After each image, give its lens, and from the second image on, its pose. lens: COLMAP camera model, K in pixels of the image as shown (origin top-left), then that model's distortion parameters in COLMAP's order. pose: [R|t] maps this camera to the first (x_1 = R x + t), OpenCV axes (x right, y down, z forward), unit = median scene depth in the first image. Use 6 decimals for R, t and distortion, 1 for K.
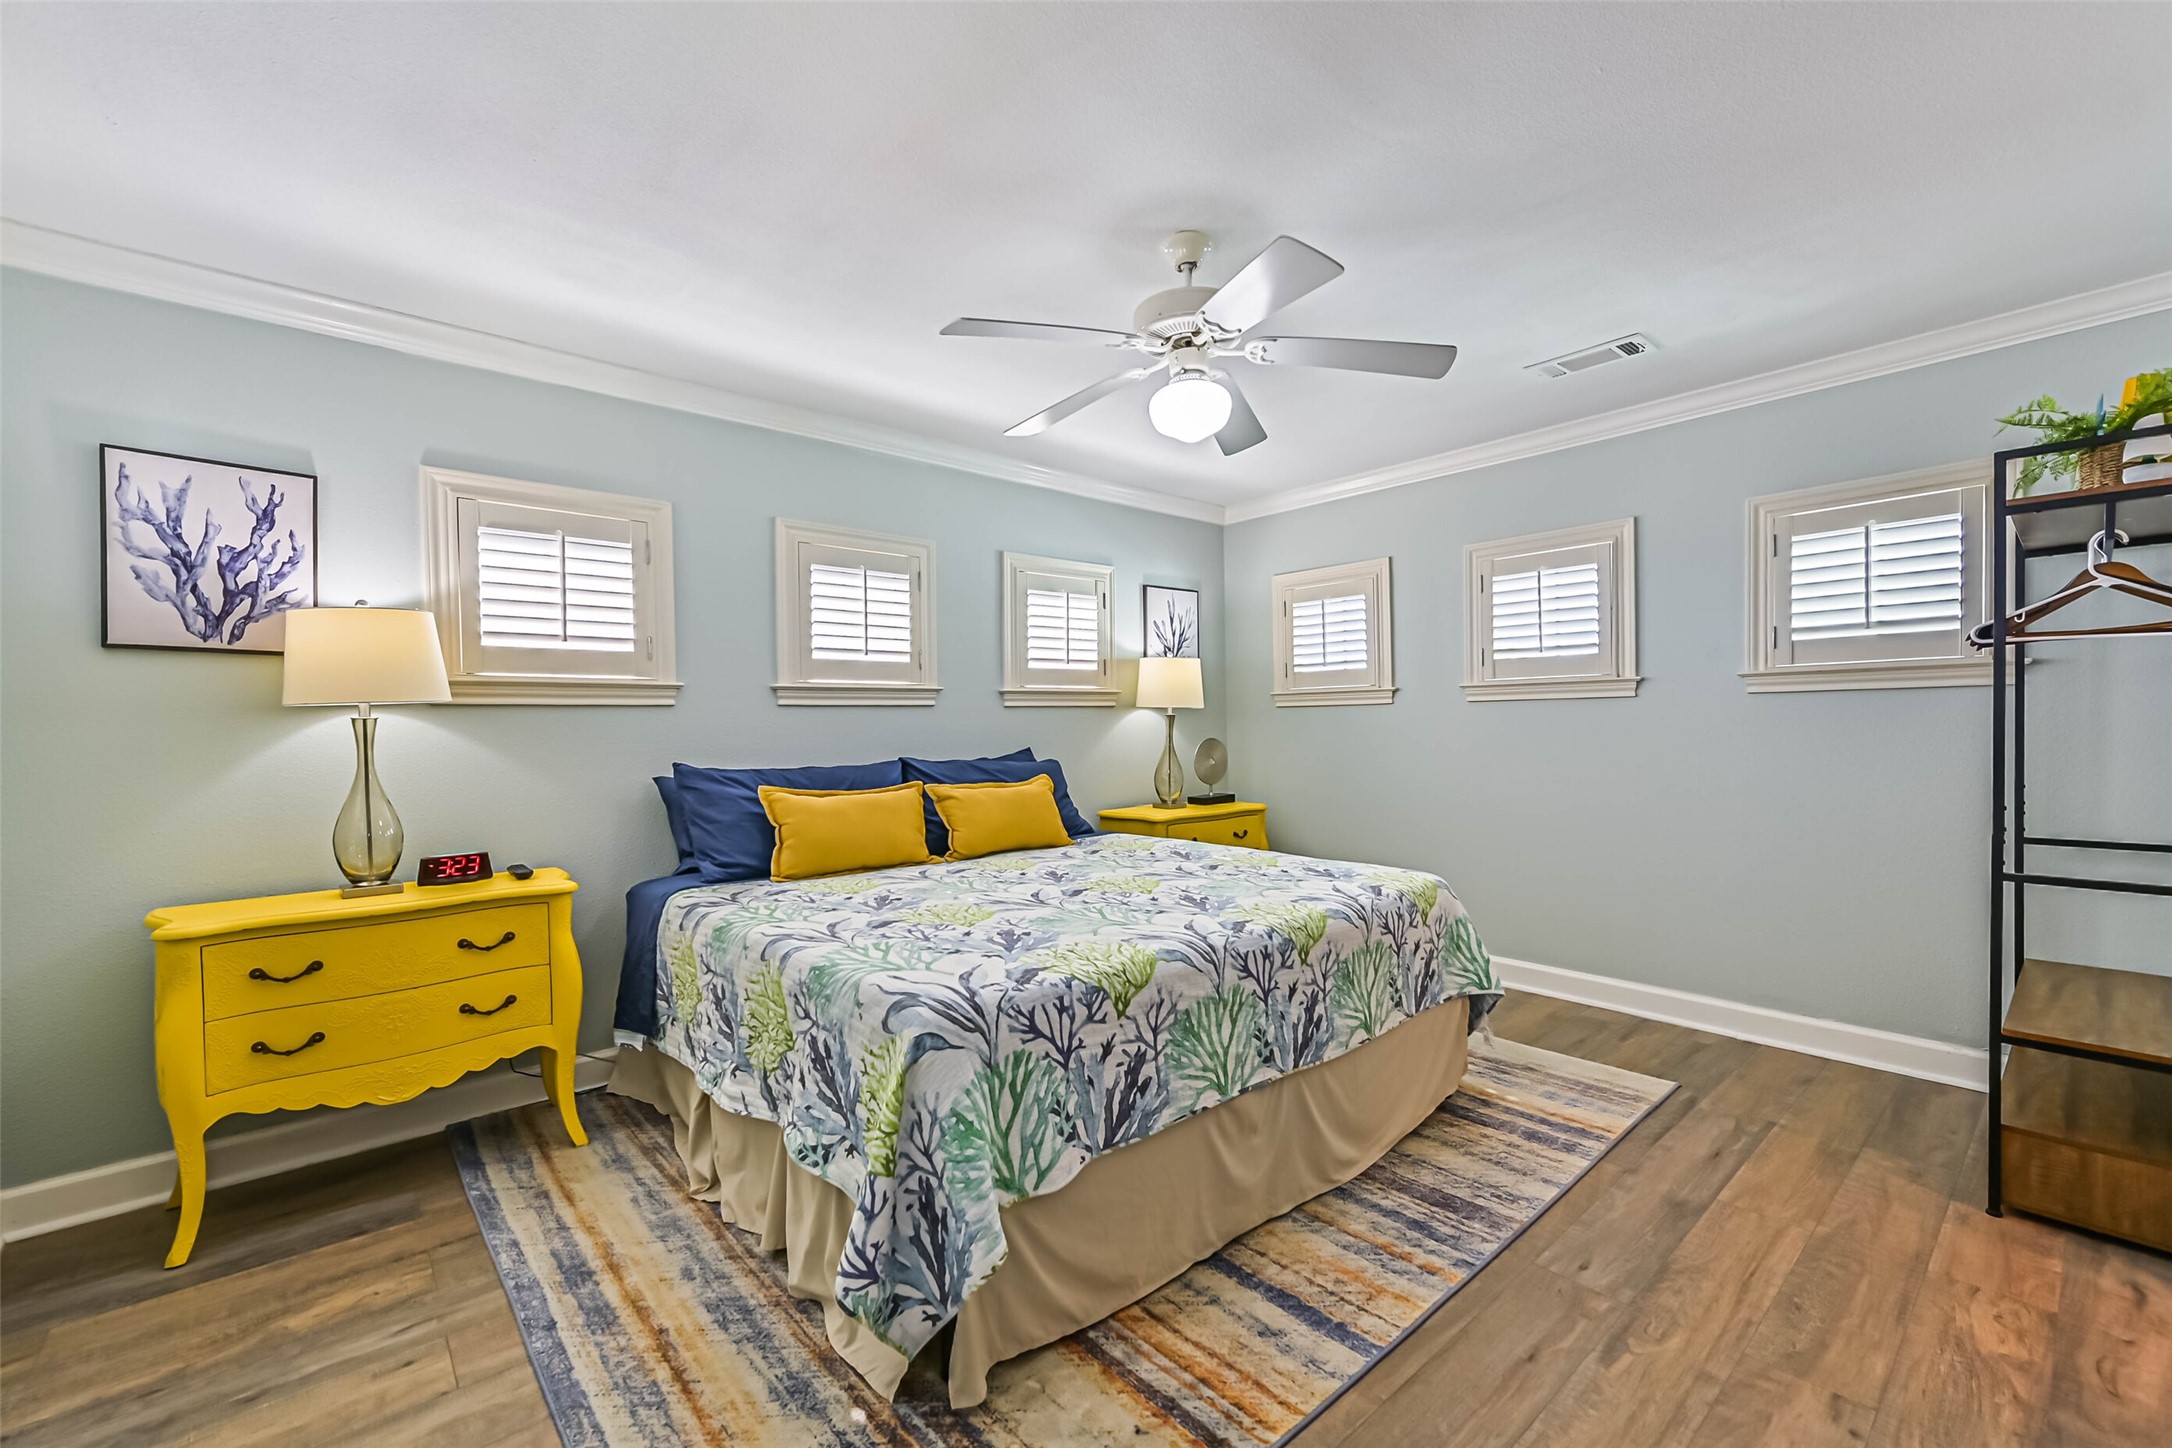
lens RADIAL K [[874.8, 0, 1093.8], [0, 874.8, 724.9], [0, 0, 1]] dist [-0.000745, -0.000272]
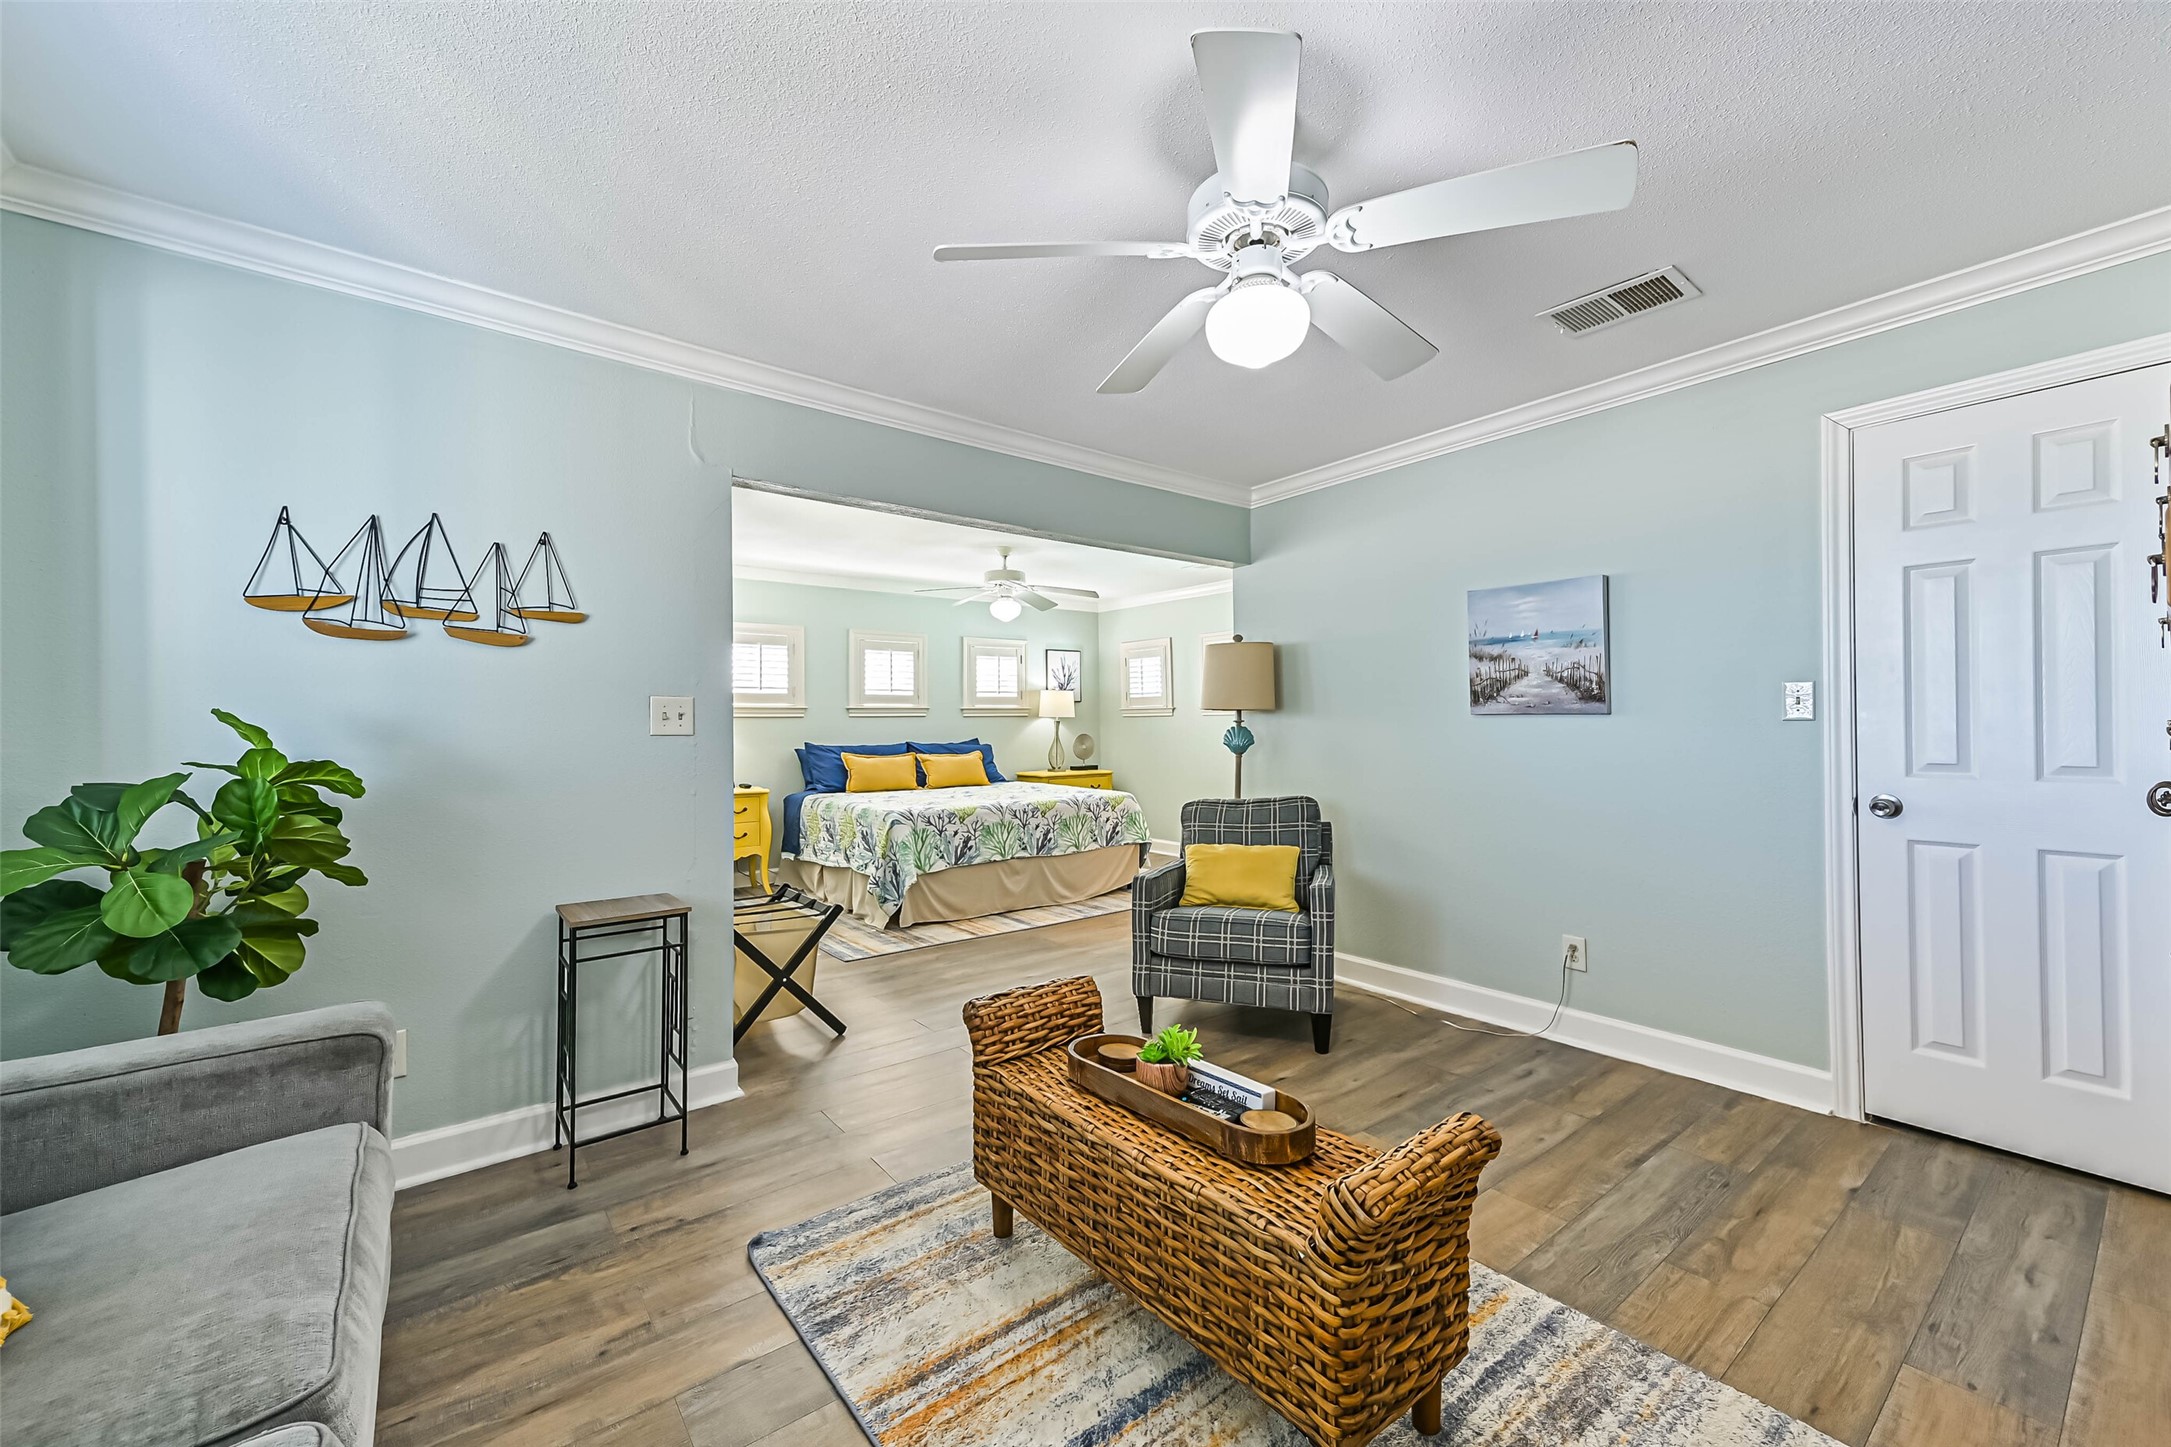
lens RADIAL K [[860.3, 0, 1112.1], [0, 860.3, 716.4], [0, 0, 1]] dist [0.017807, -0.000087]
pose [[0.999232, 0.007245, -0.038519, 0.457536], [-0.007452, 0.999959, -0.005233, -0.021092], [0.038480, 0.005516, 0.999244, -1.361262]]
